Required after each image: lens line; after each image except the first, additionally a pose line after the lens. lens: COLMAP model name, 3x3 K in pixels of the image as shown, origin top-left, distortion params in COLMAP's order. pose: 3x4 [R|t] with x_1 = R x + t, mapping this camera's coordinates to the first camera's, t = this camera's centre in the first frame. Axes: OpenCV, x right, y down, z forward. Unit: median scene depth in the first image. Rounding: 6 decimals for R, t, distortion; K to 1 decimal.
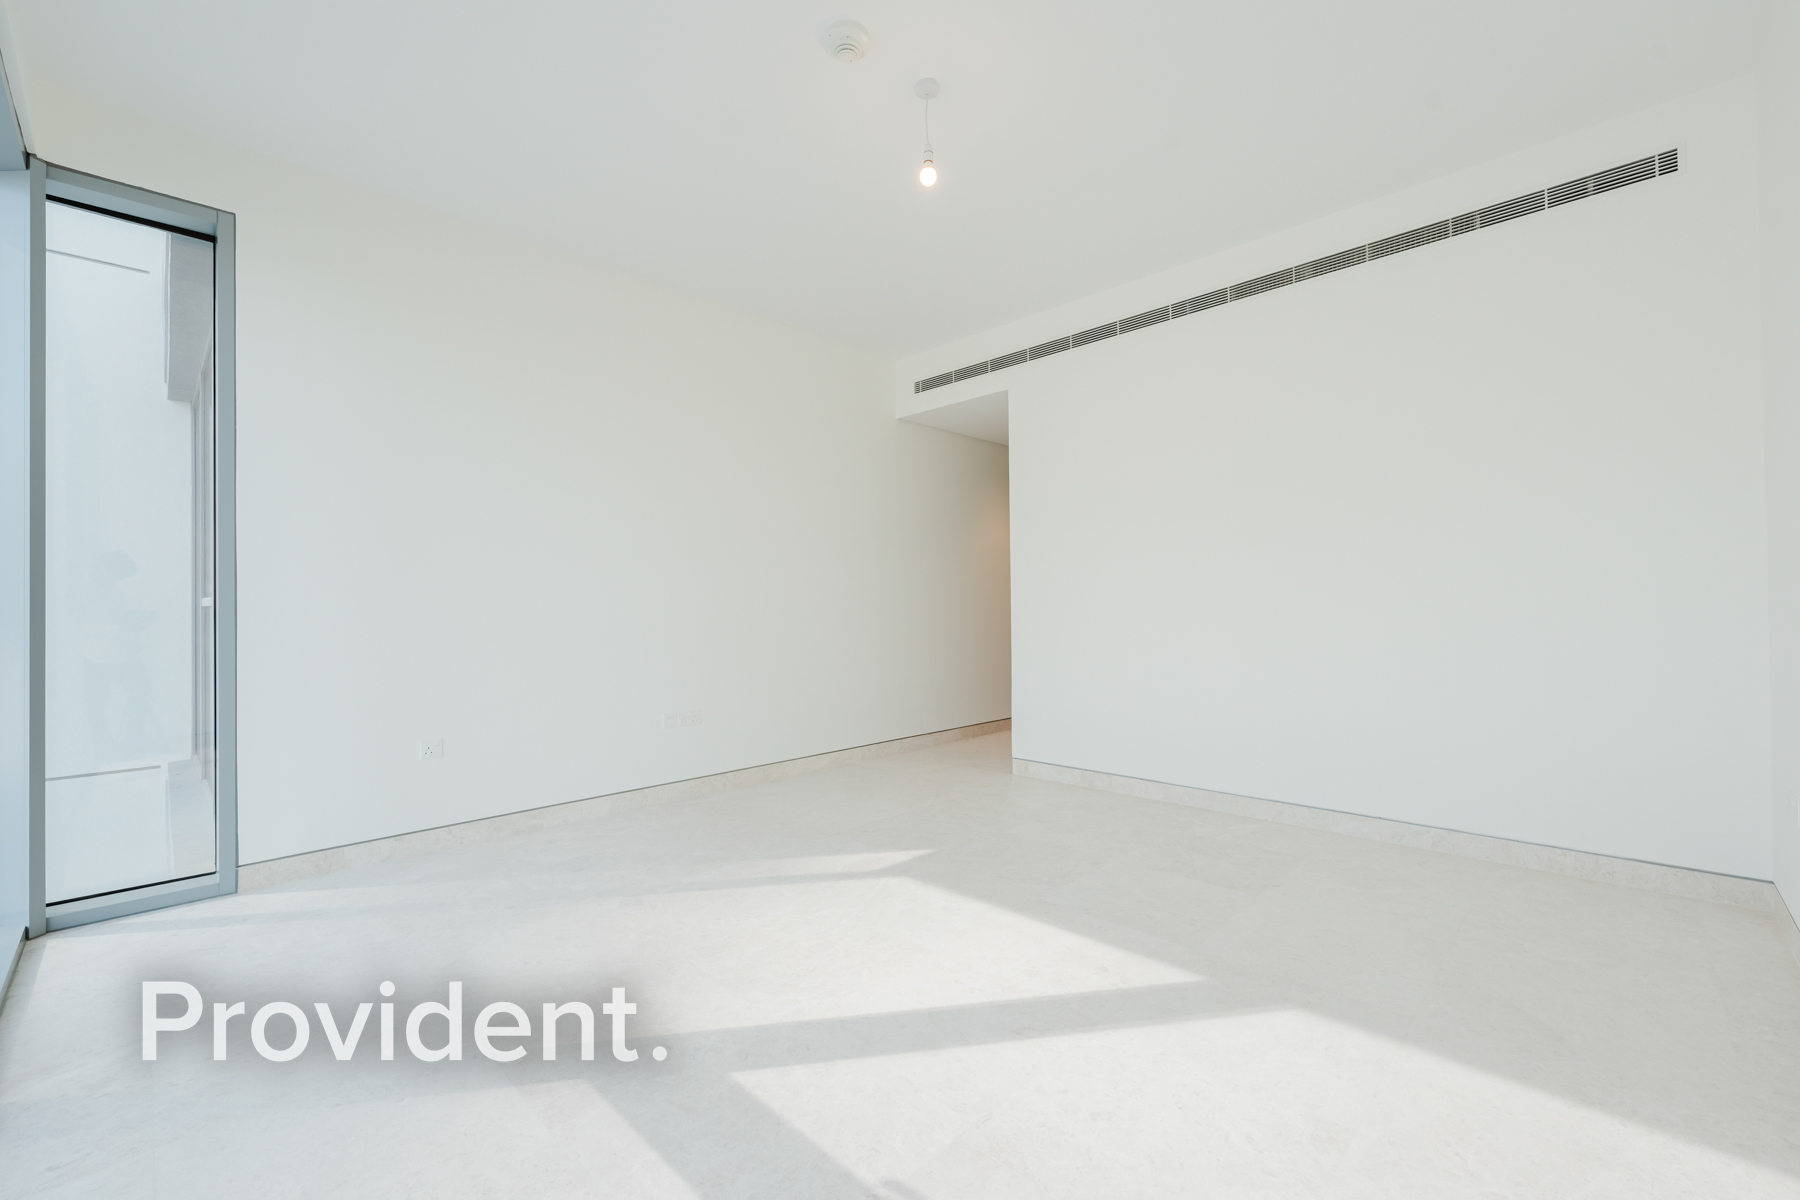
lens RADIAL K [[735.8, 0, 900.0], [0, 735.8, 600.0], [0, 0, 1]] dist [0.002883, -0.000024]
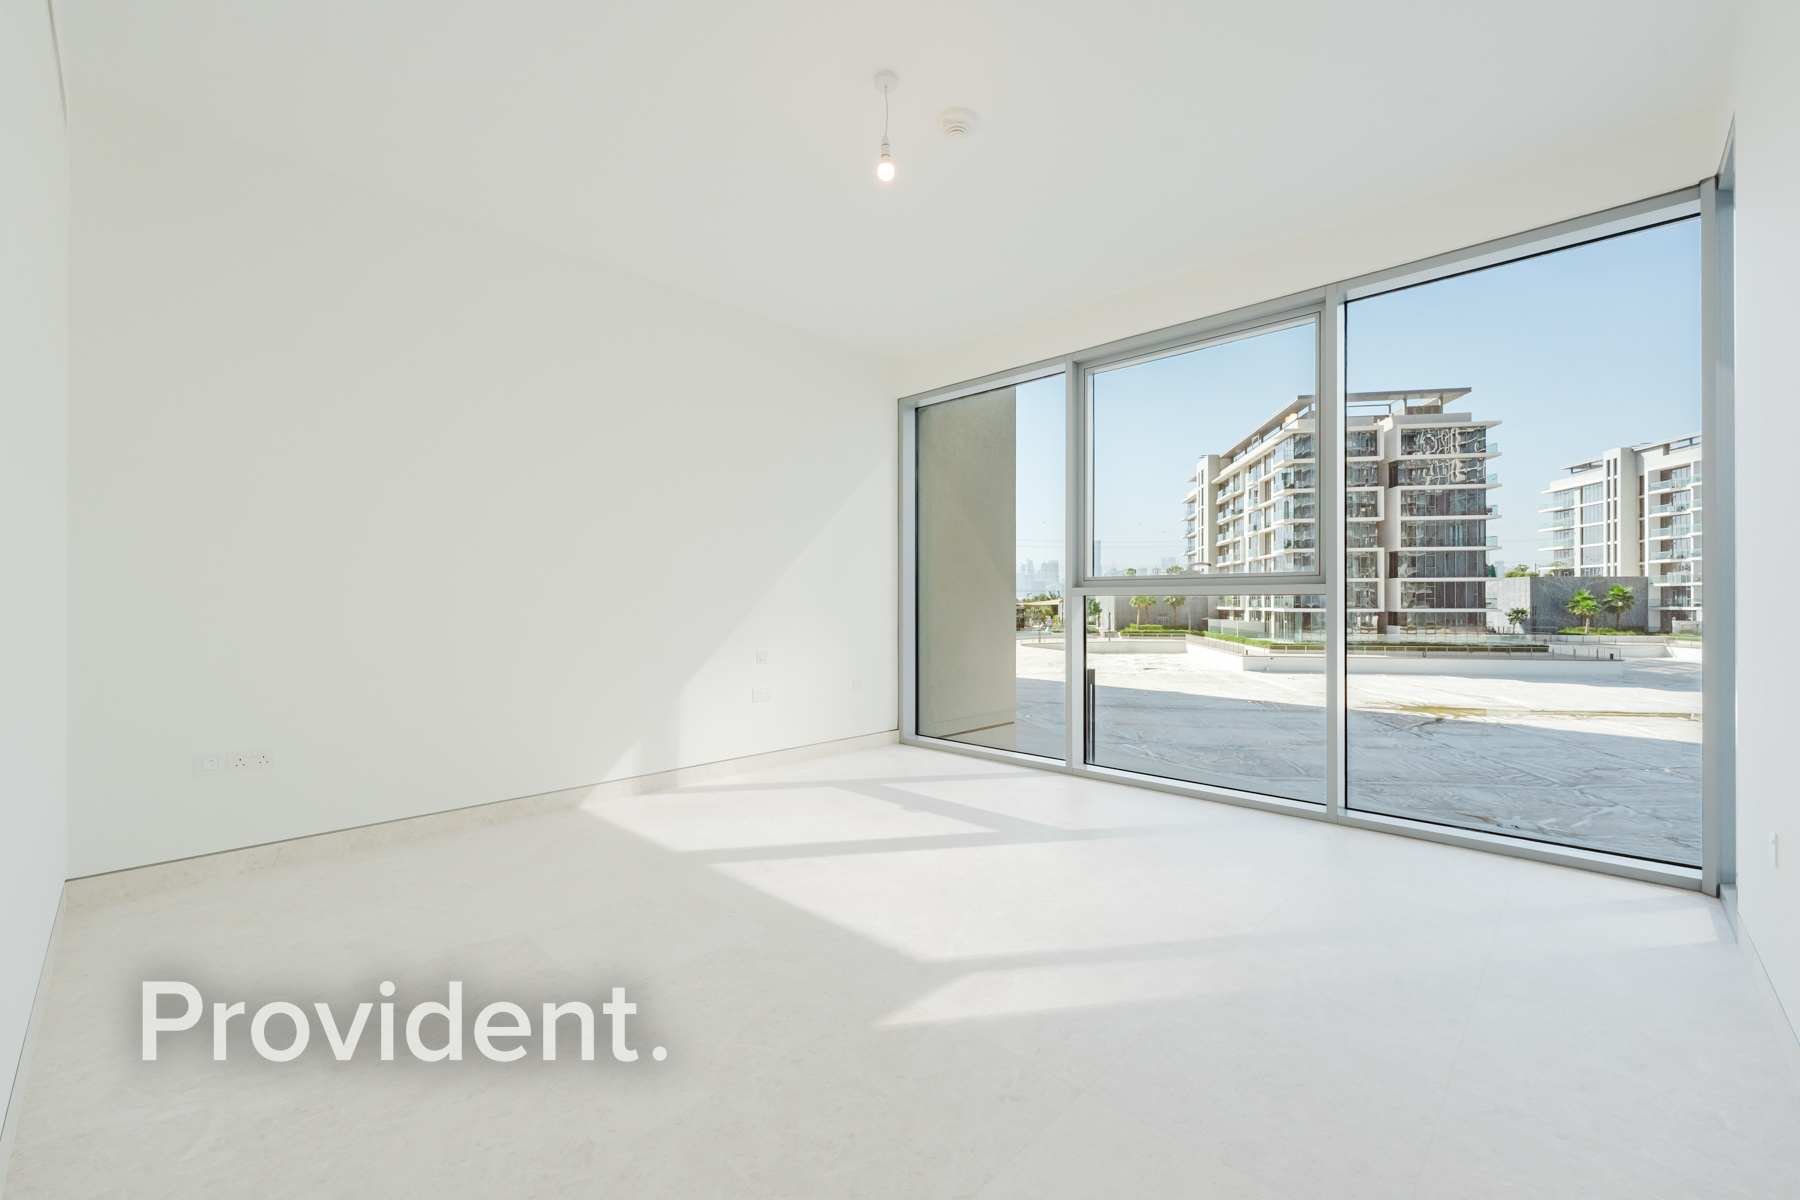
lens RADIAL K [[728.9, 0, 900.0], [0, 728.9, 600.0], [0, 0, 1]] dist [0.003851, 0.000102]
pose [[-0.999854, 0.010125, -0.013791, 0.039460], [0.010254, 0.999904, -0.009290, 0.015005], [0.013696, -0.009430, -0.999862, 1.981698]]
